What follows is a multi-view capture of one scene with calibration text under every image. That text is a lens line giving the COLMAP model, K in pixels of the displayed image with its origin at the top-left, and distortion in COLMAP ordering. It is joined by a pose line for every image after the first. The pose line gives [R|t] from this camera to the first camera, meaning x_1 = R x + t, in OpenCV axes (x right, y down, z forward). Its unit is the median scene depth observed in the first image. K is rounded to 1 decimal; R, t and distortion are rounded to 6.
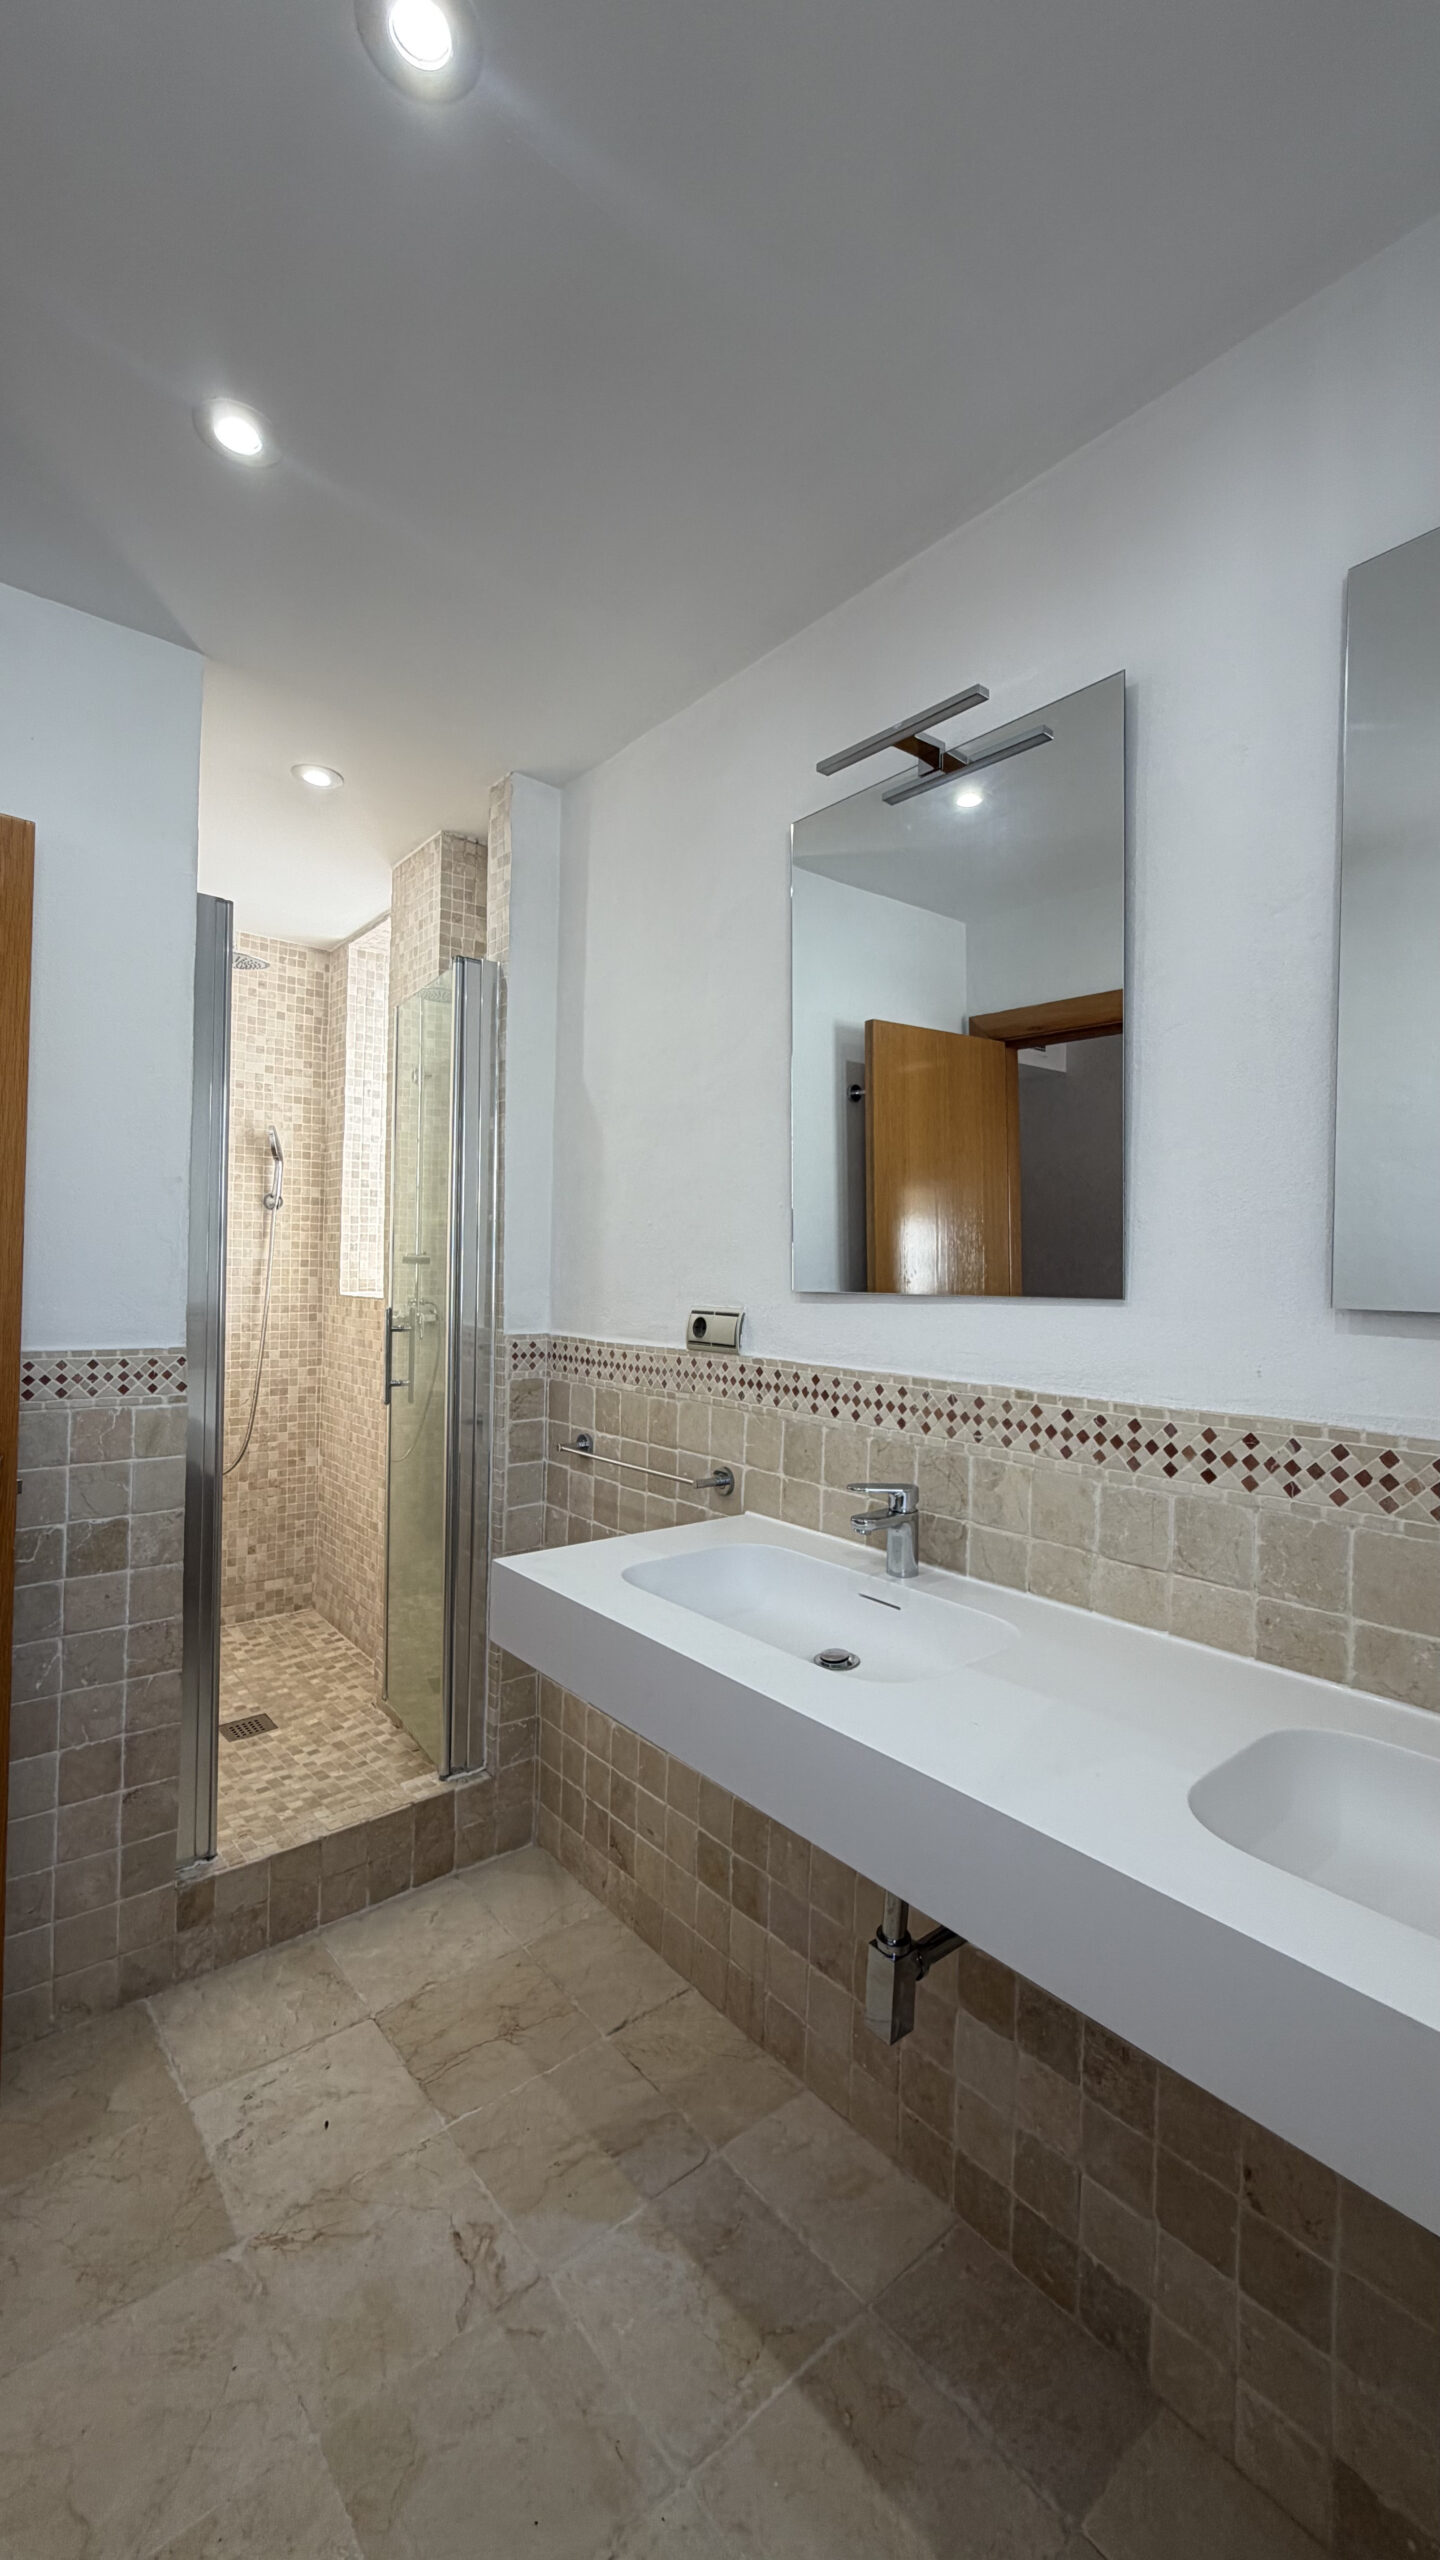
lens RADIAL K [[1019.2, 0, 710.0], [0, 1019.2, 1273.6], [0, 0, 1]] dist [-0.002954, 0.000859]
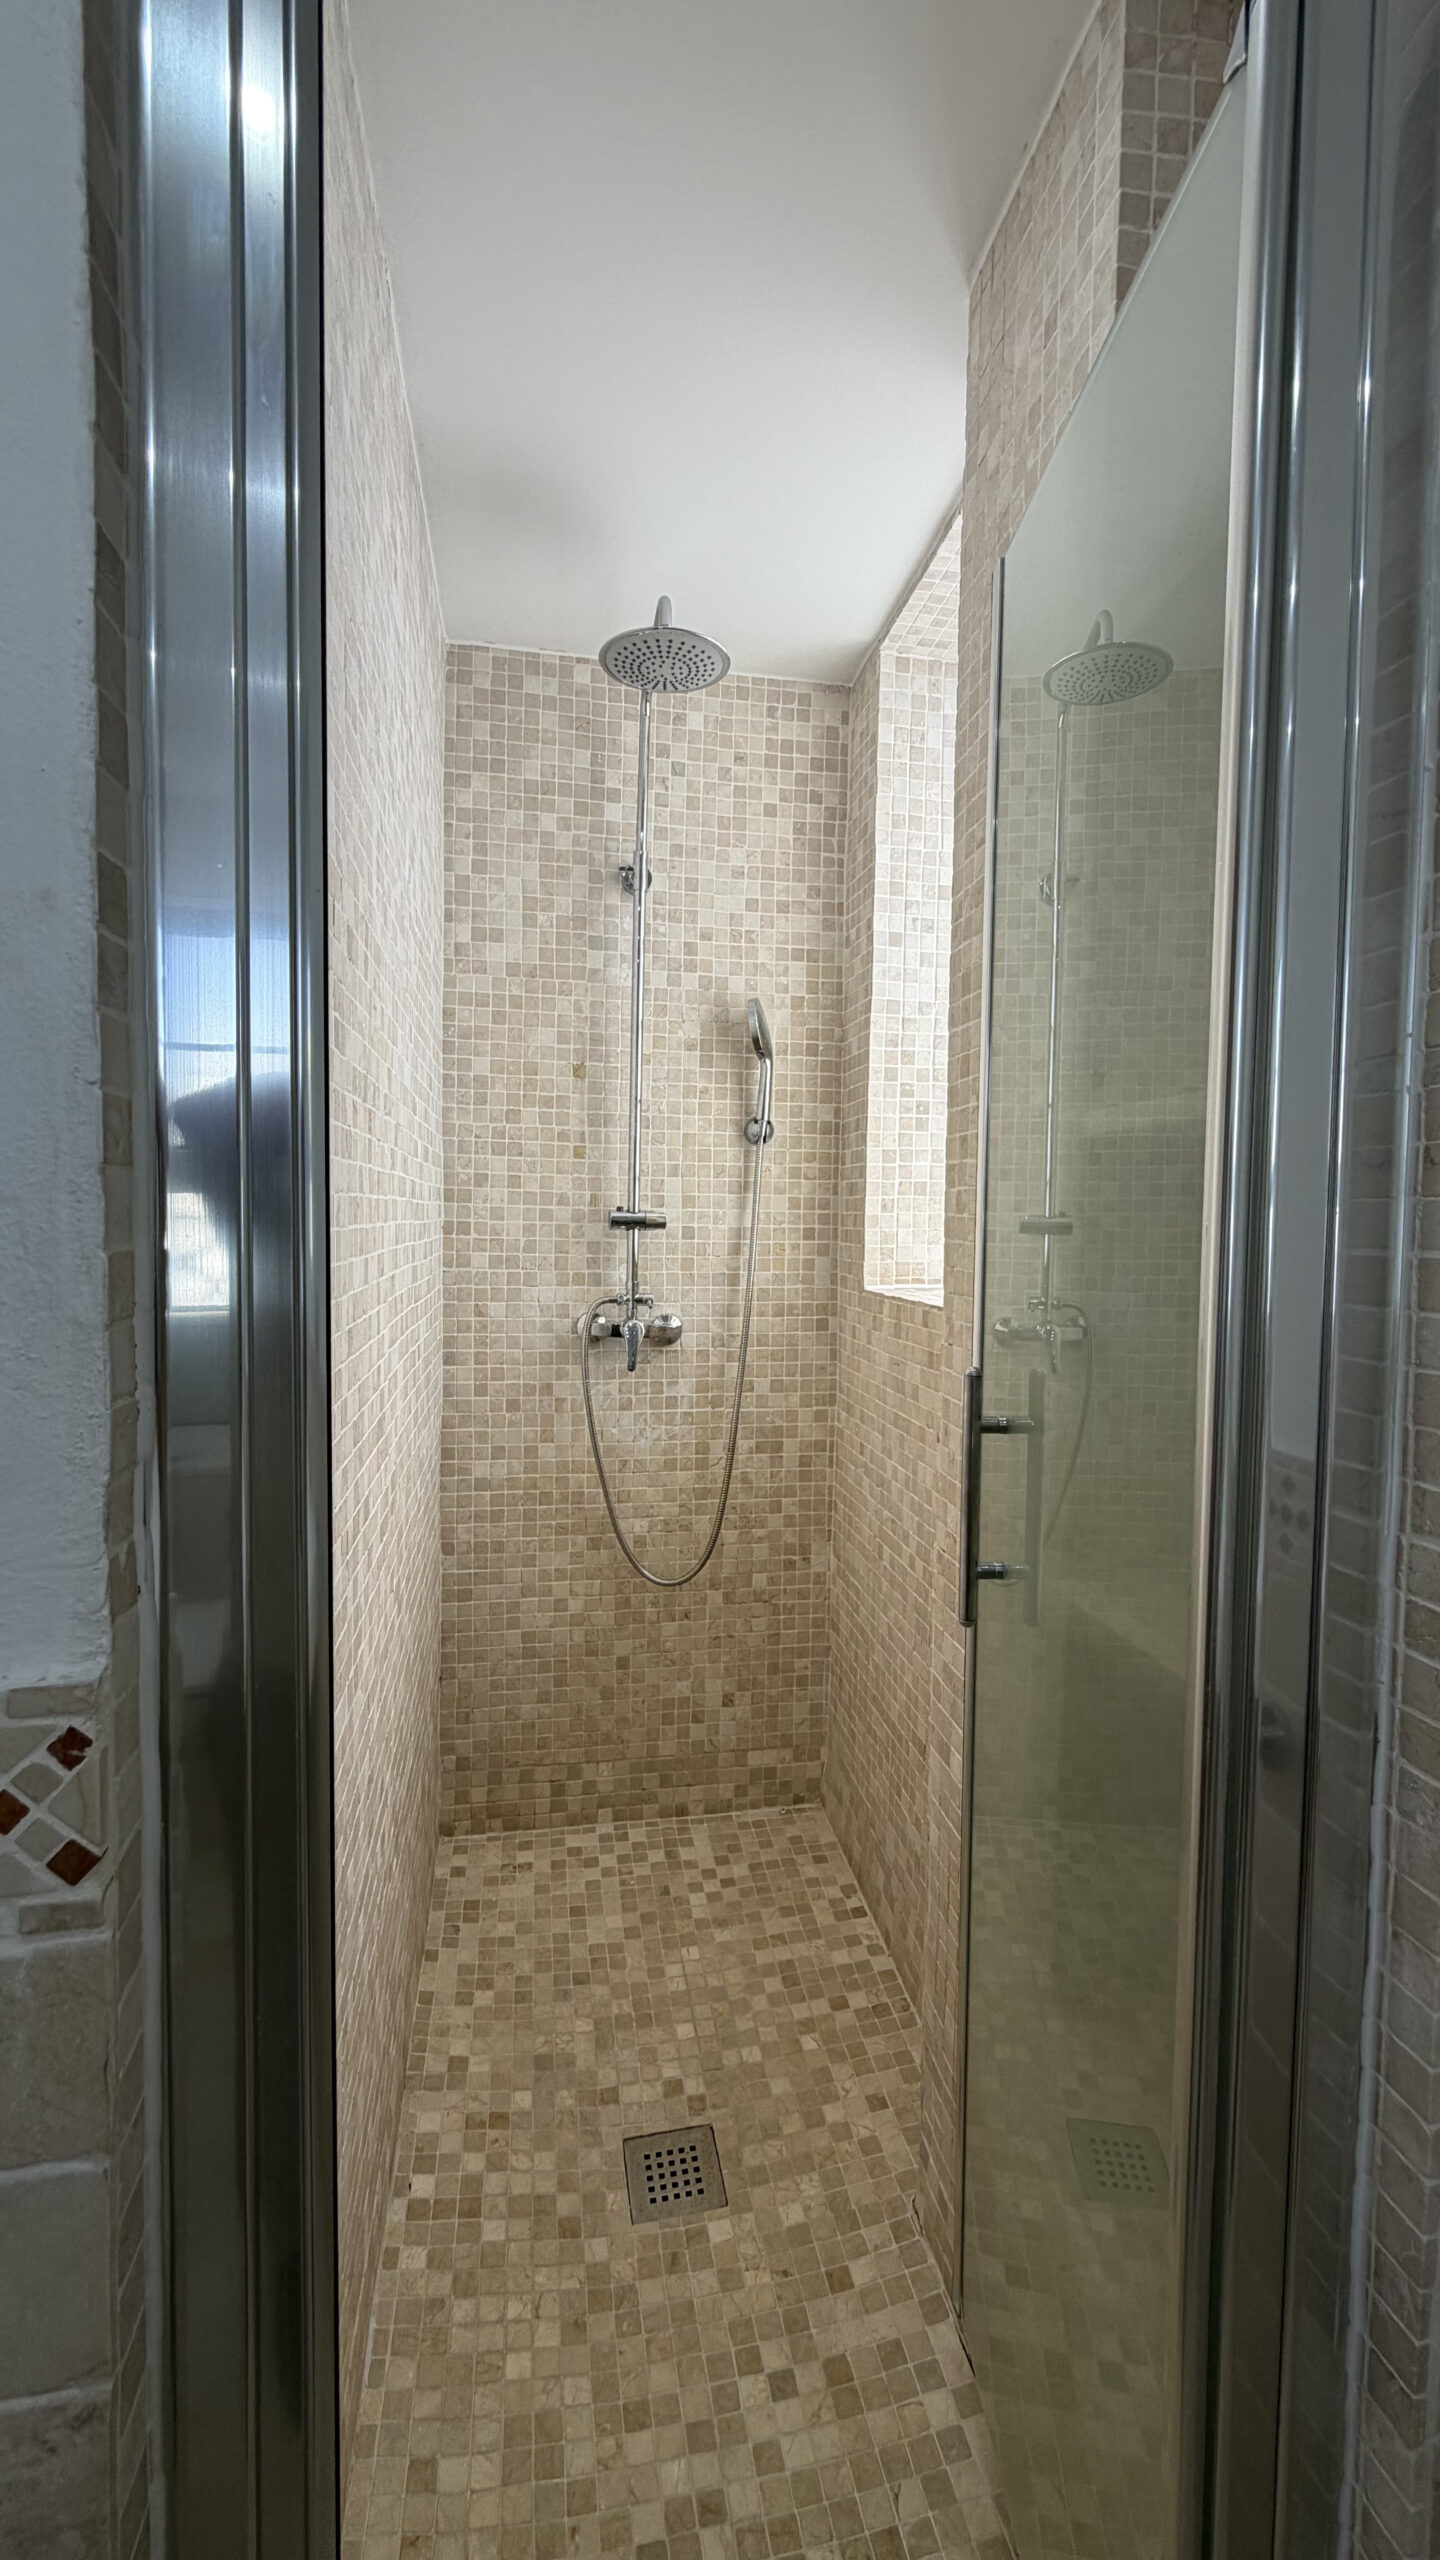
lens RADIAL K [[1019.2, 0, 731.5], [0, 1019.2, 1272.4], [0, 0, 1]] dist [-0.002954, 0.000859]
pose [[0.877318, 0.017145, -0.479604, -0.230546], [0.002690, 0.999170, 0.040641, -0.018060], [0.479902, -0.036945, 0.876544, 0.690658]]
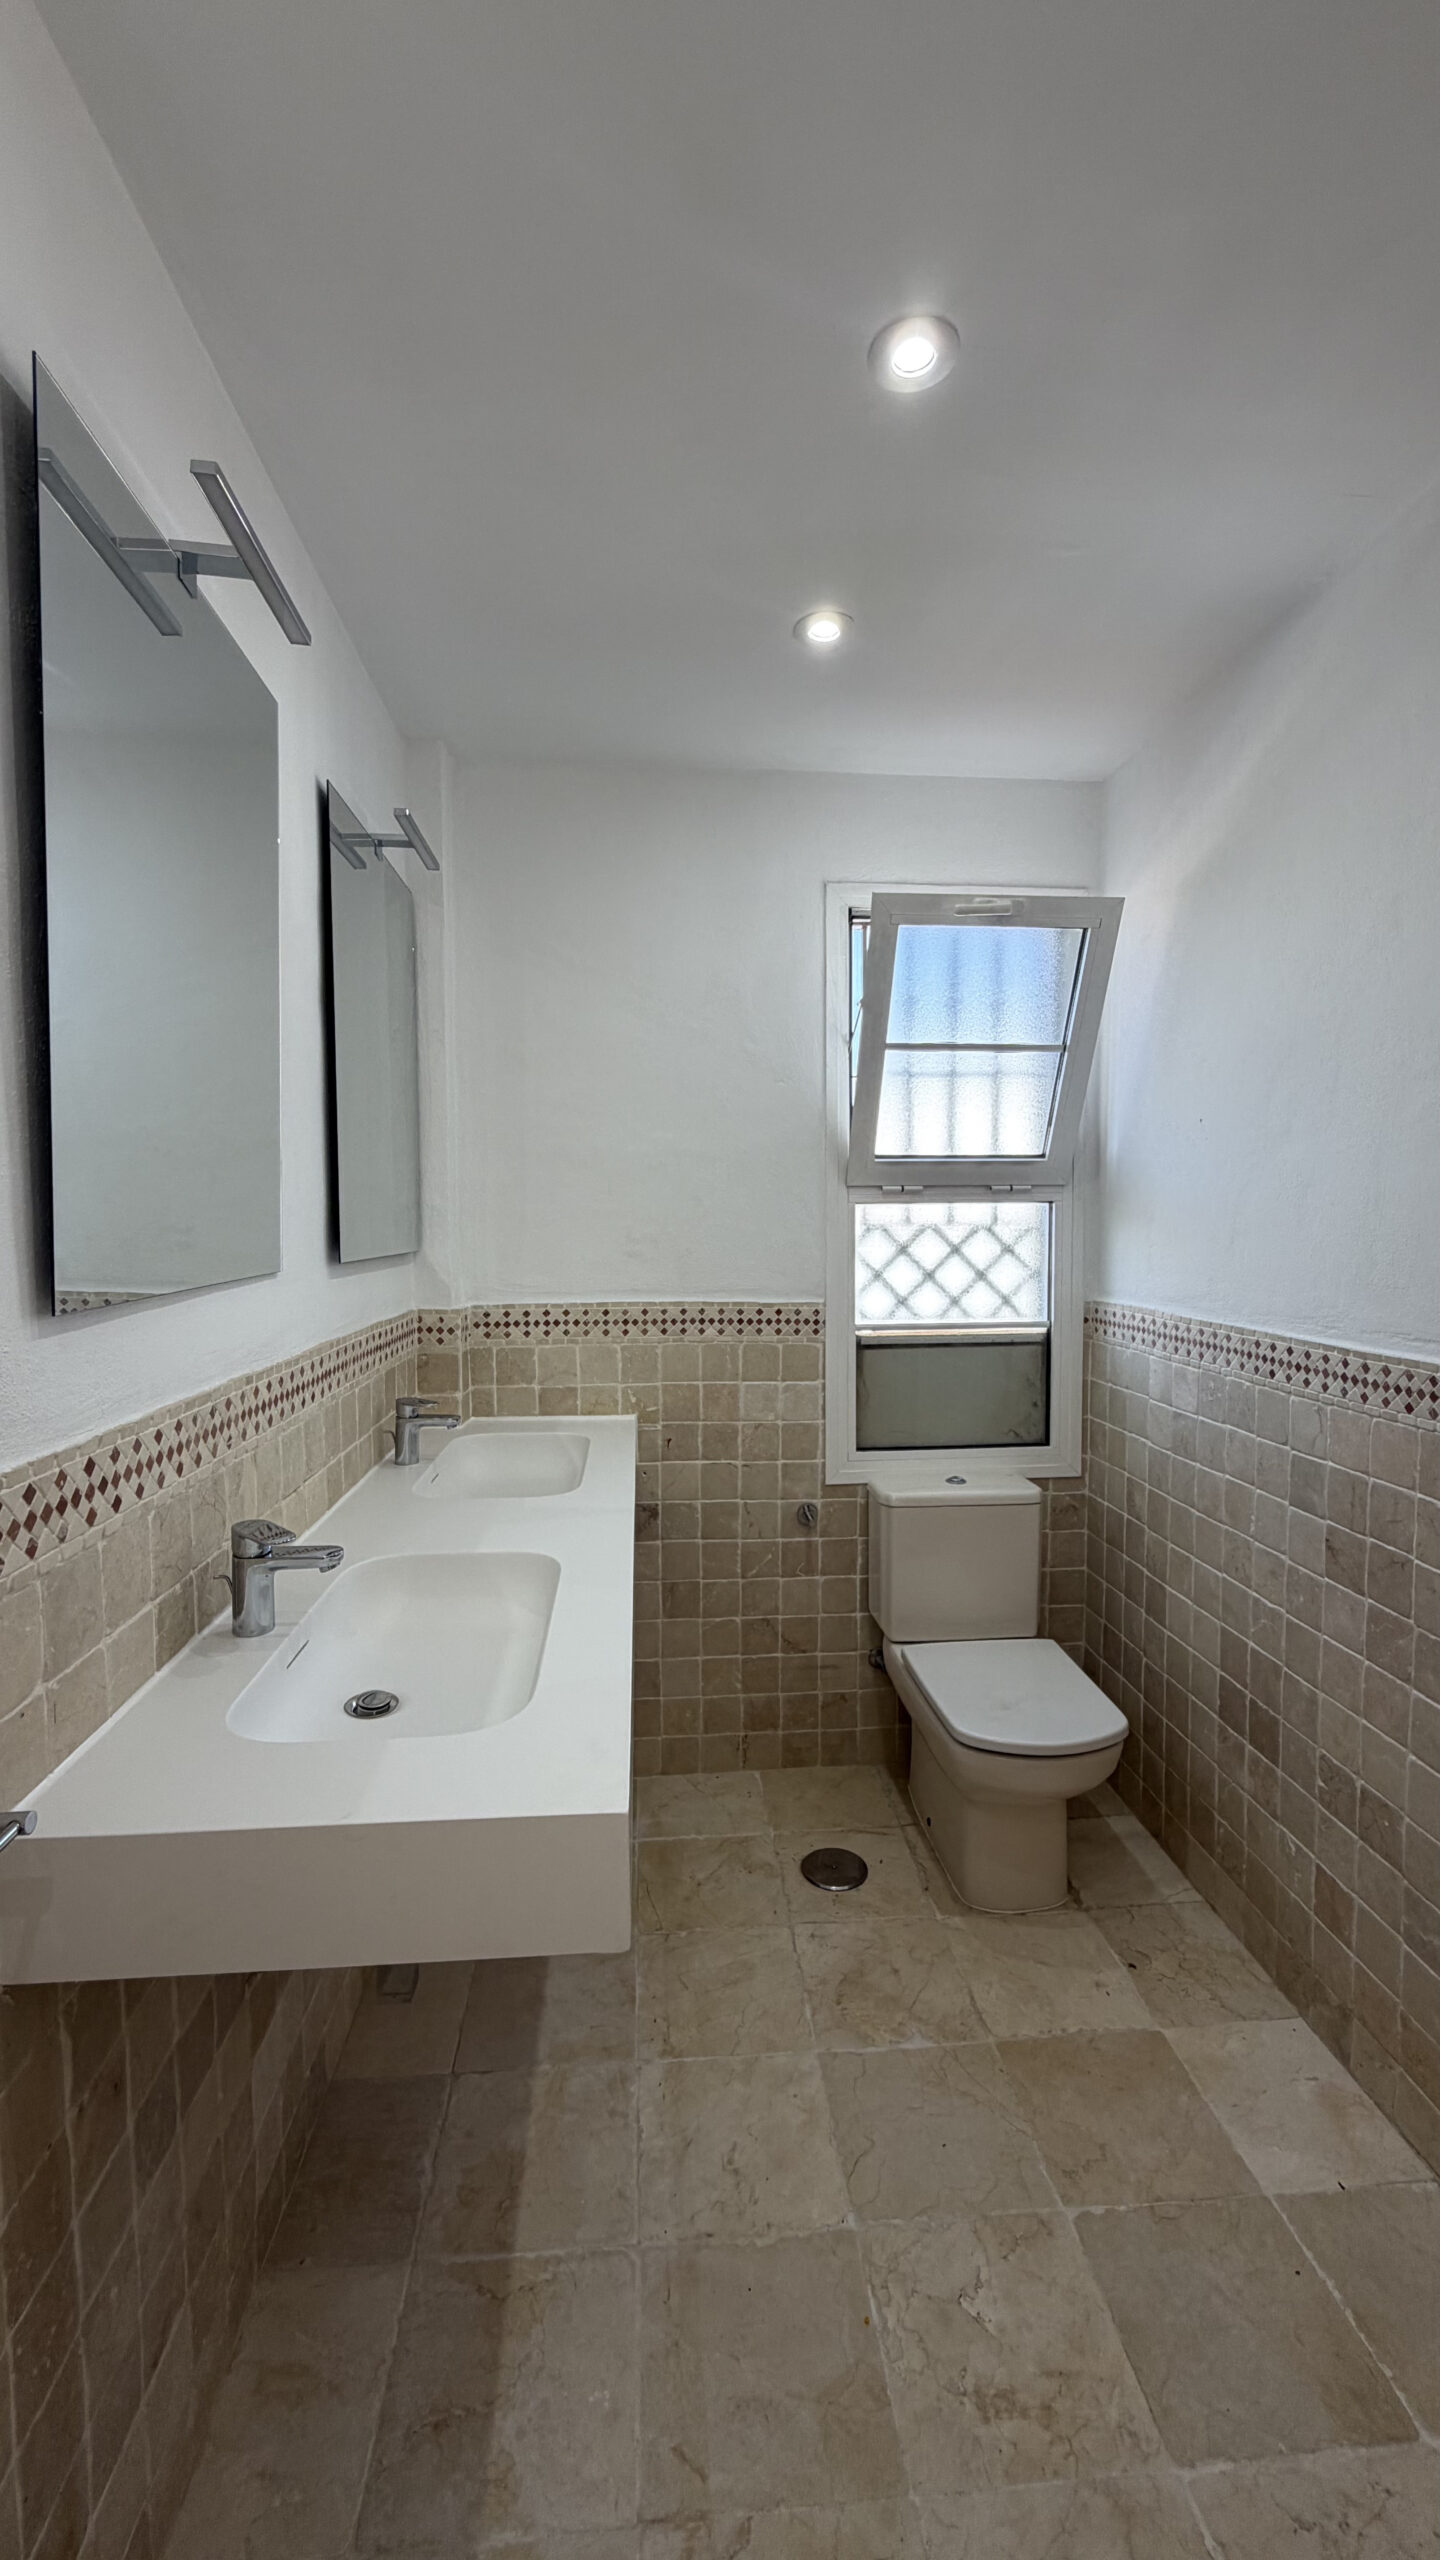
lens RADIAL K [[1019.2, 0, 716.8], [0, 1019.2, 1270.7], [0, 0, 1]] dist [-0.002954, 0.000859]
pose [[-0.817433, -0.053189, 0.573562, -0.351474], [-0.018645, 0.997649, 0.065943, -0.032895], [-0.575721, 0.043210, -0.816503, 0.892528]]
